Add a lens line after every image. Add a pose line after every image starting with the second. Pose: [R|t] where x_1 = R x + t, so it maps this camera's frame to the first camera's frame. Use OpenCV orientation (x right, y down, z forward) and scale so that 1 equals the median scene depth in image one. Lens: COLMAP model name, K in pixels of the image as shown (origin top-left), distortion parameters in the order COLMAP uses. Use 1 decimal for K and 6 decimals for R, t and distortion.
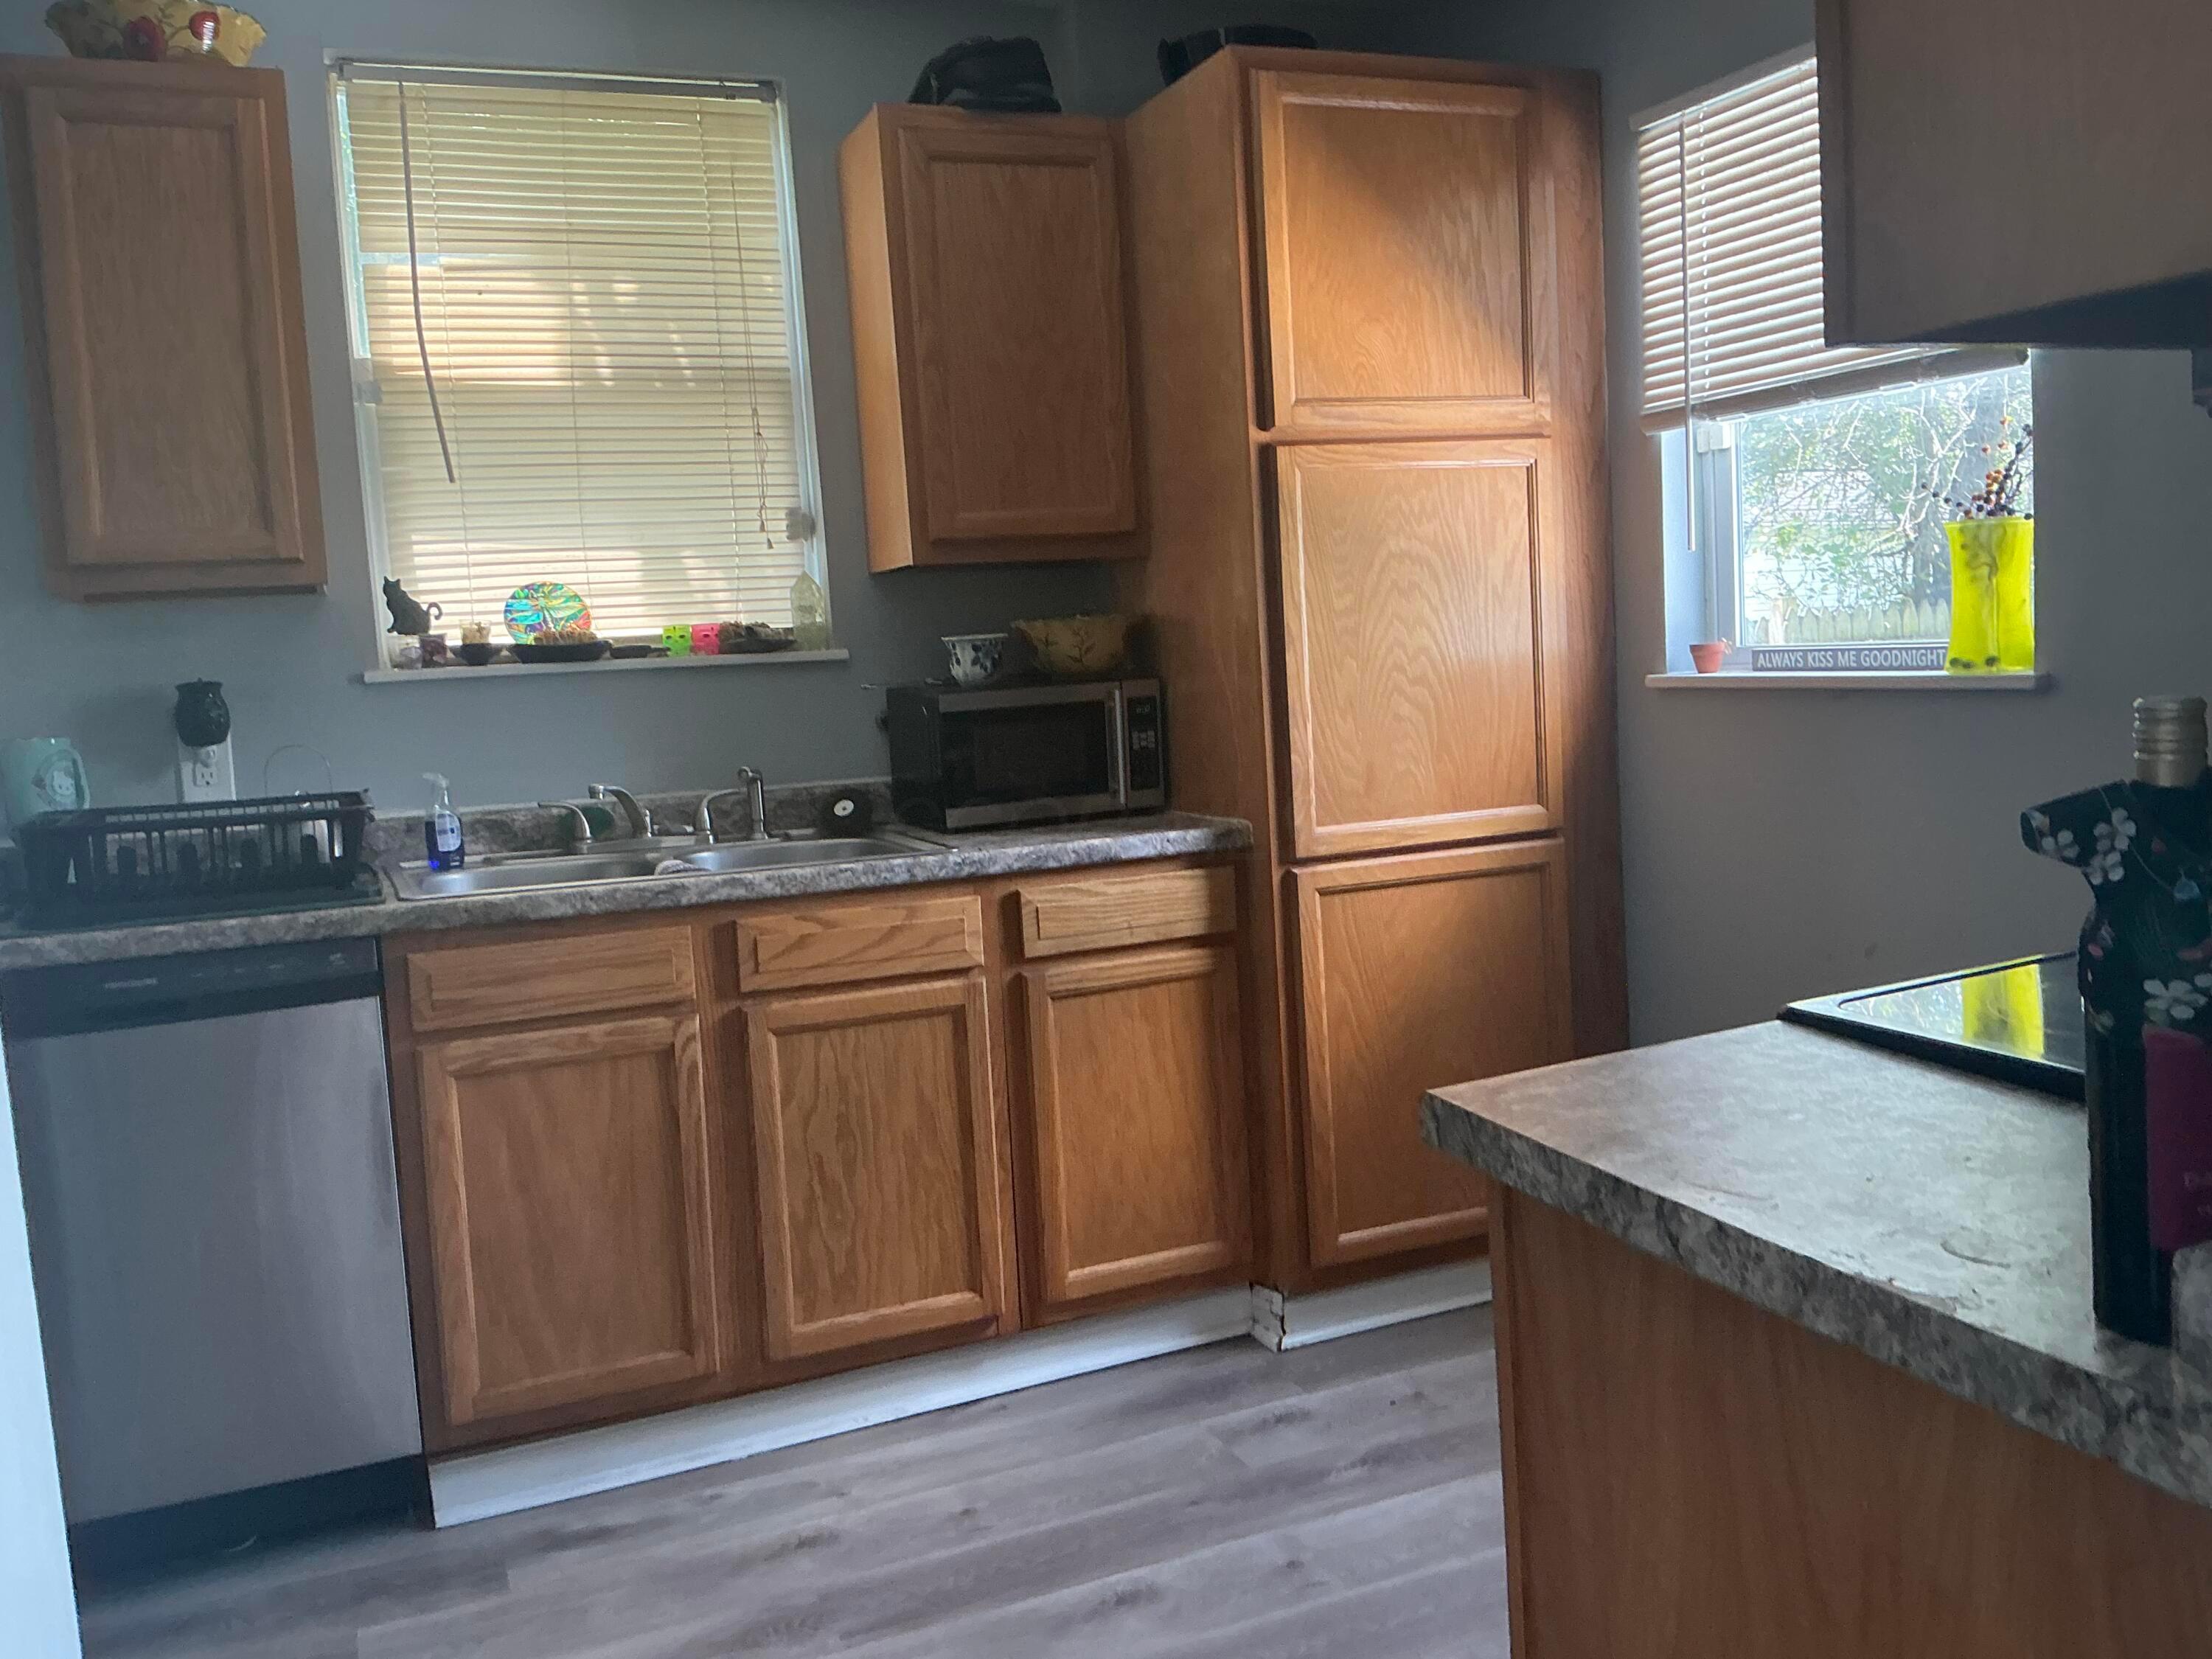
lens RADIAL K [[1849.0, 0, 1123.4], [0, 1849.0, 816.2], [0, 0, 1]] dist [0.132235, -0.282309]
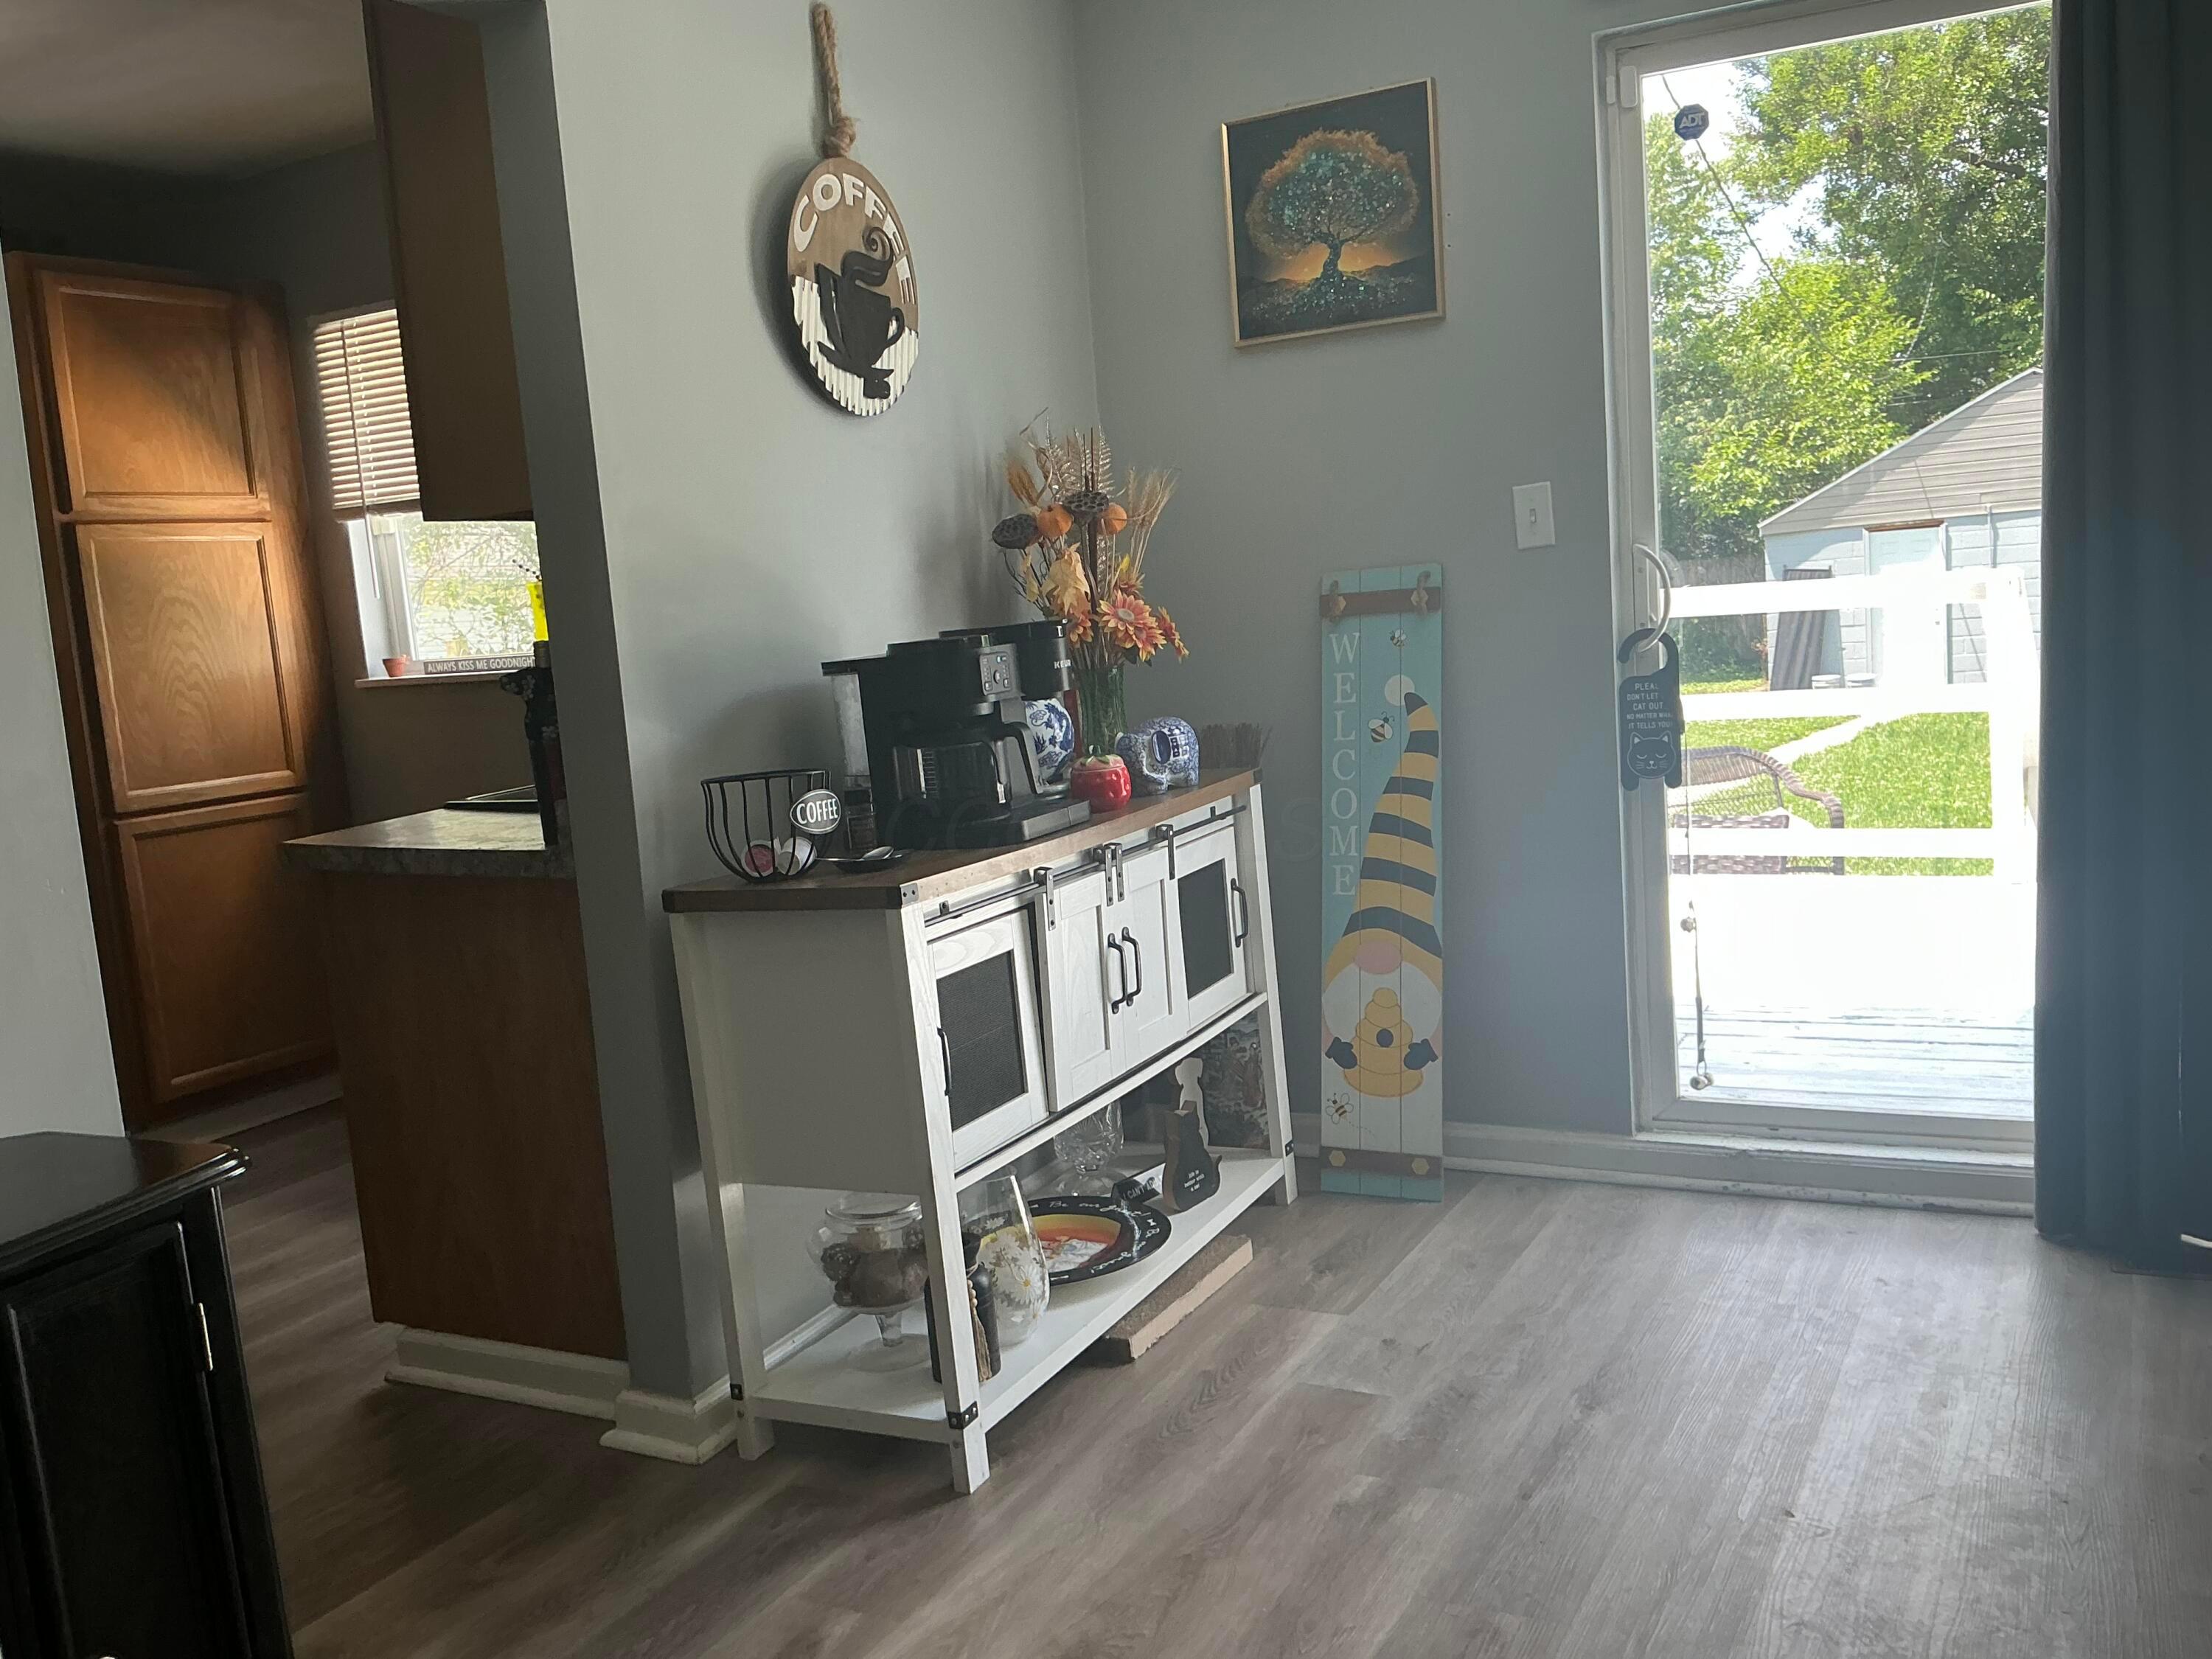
lens RADIAL K [[1868.3, 0, 1109.6], [0, 1868.3, 850.5], [0, 0, 1]] dist [0.152291, -0.300783]
pose [[0.789536, -0.080417, 0.608413, -0.194379], [0.087462, 0.996003, 0.018146, 0.091411], [-0.607440, 0.038886, 0.793413, -0.618905]]
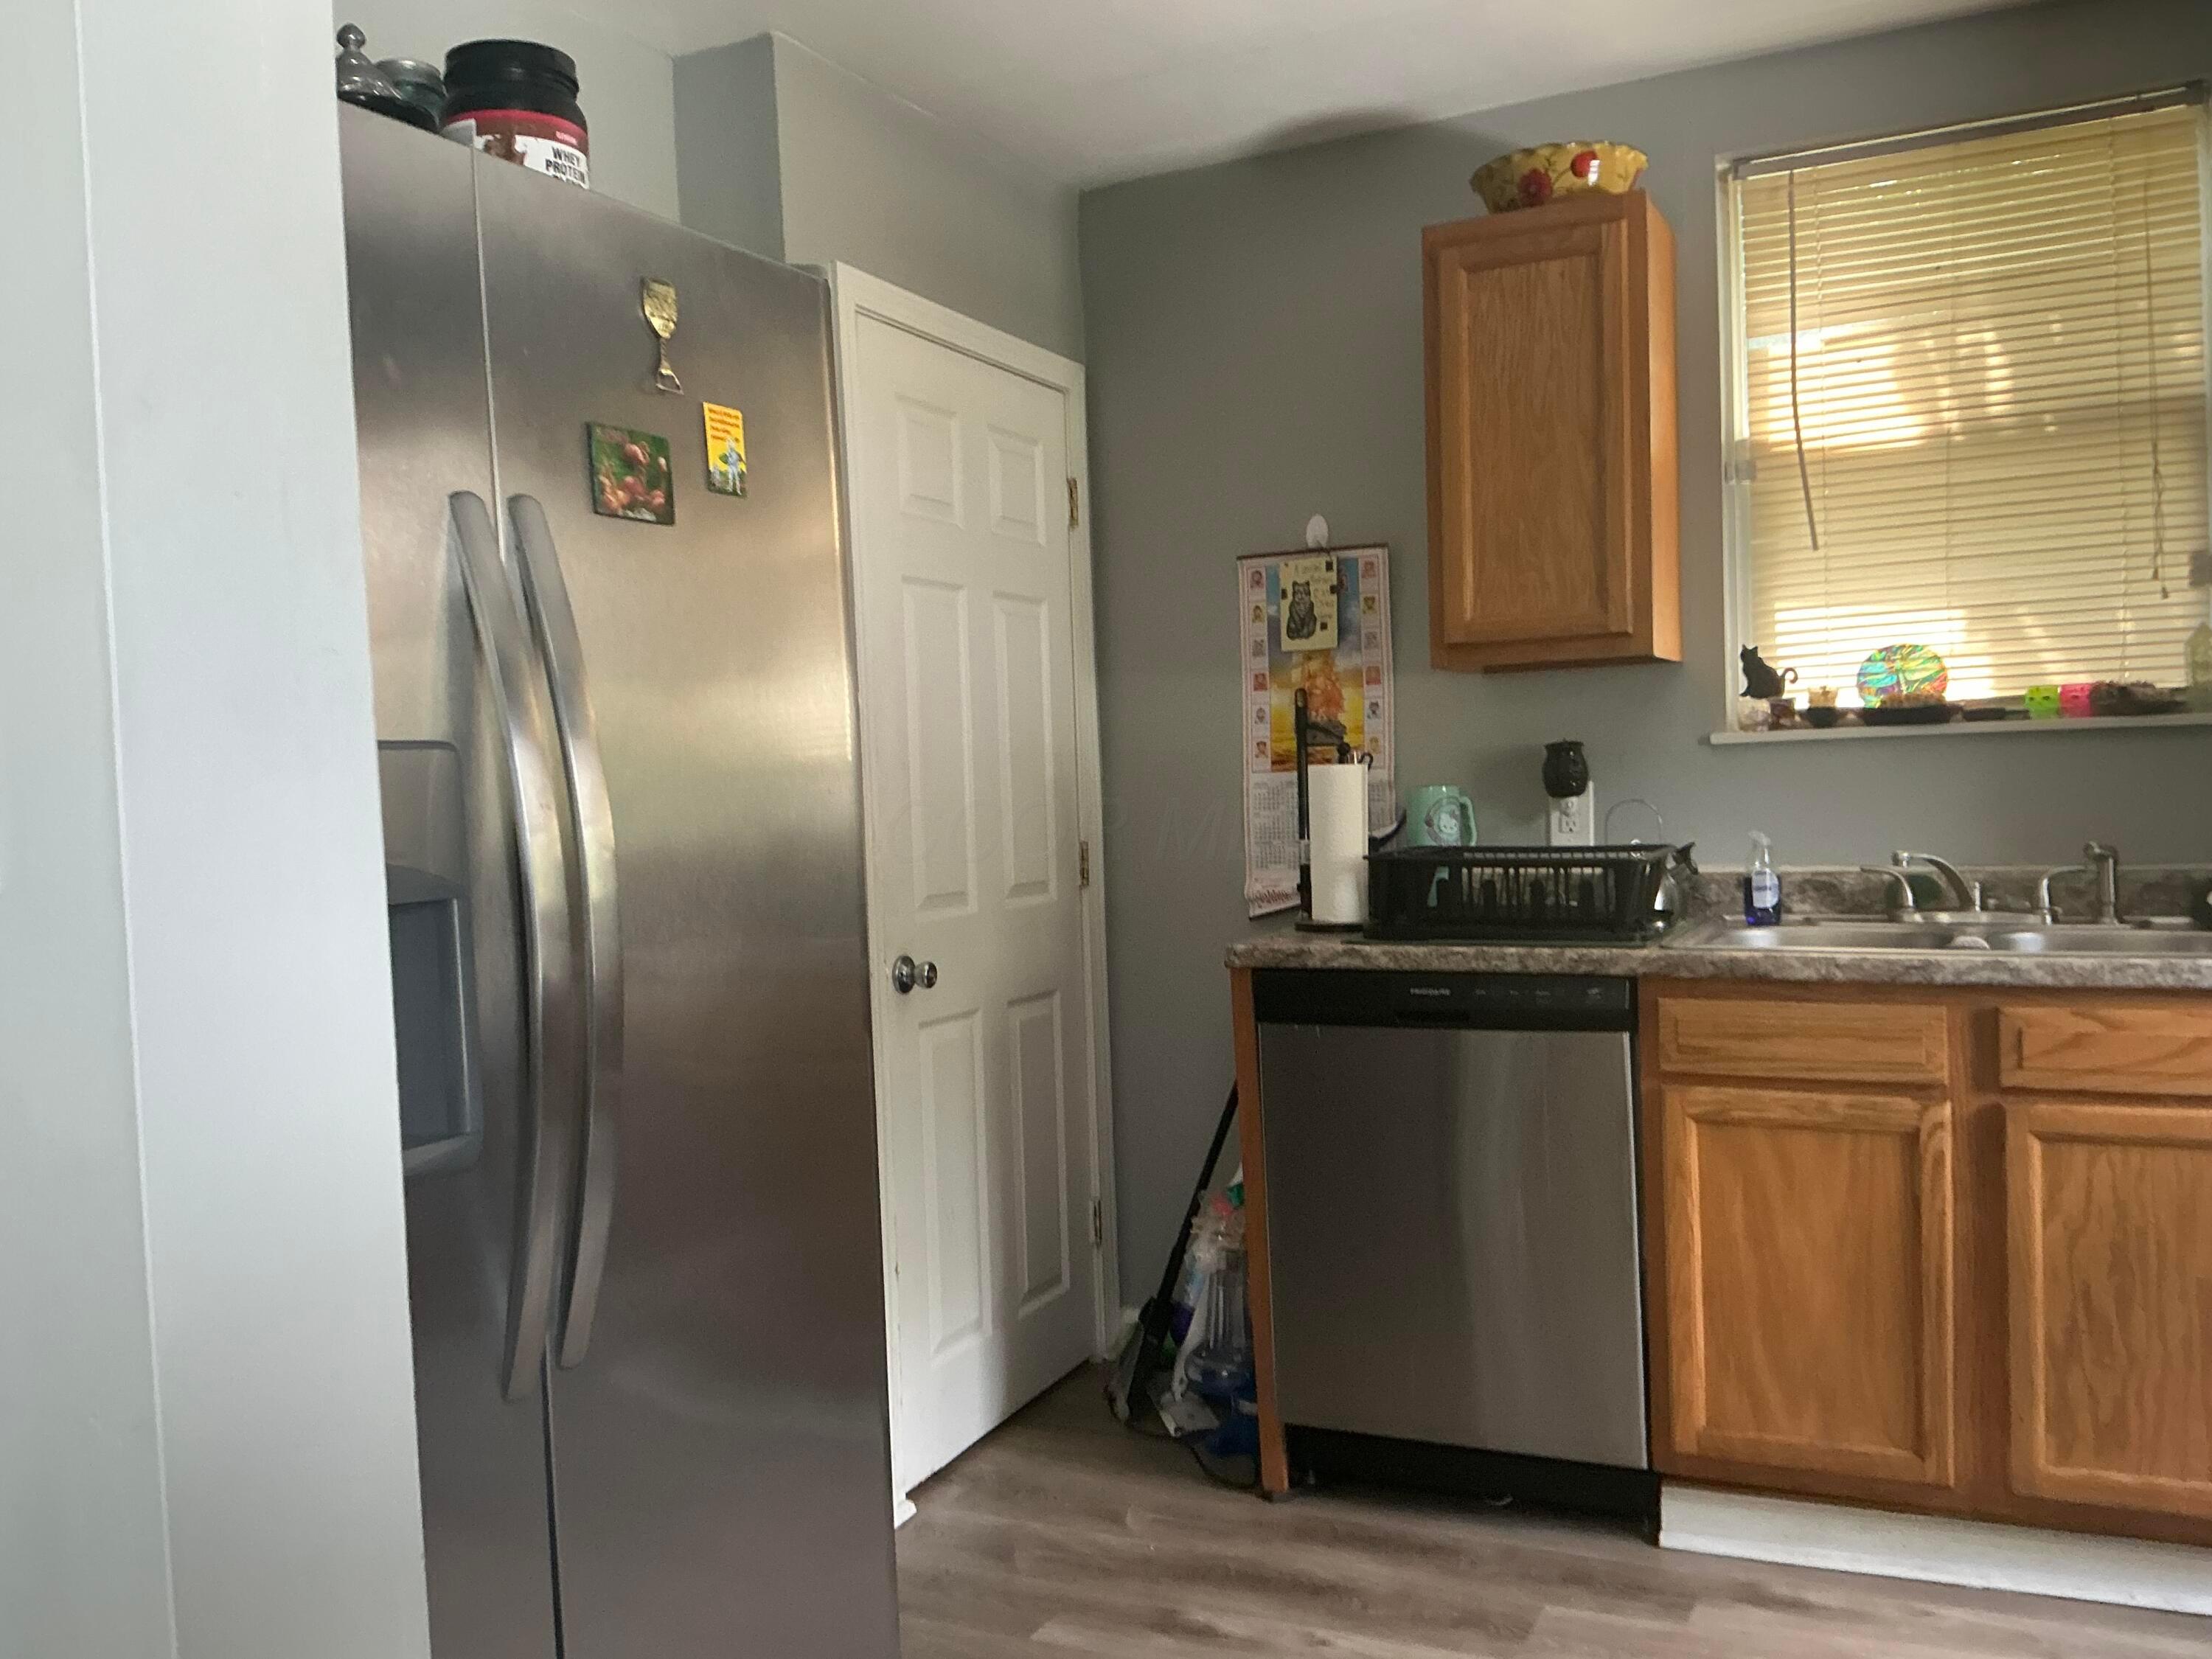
lens RADIAL K [[1849.0, 0, 1123.4], [0, 1849.0, 816.2], [0, 0, 1]] dist [0.132235, -0.282309]
pose [[0.648074, 0.045550, -0.760214, 0.190187], [-0.067876, 0.997692, 0.001915, -0.009476], [0.758547, 0.050359, 0.649670, 0.056830]]
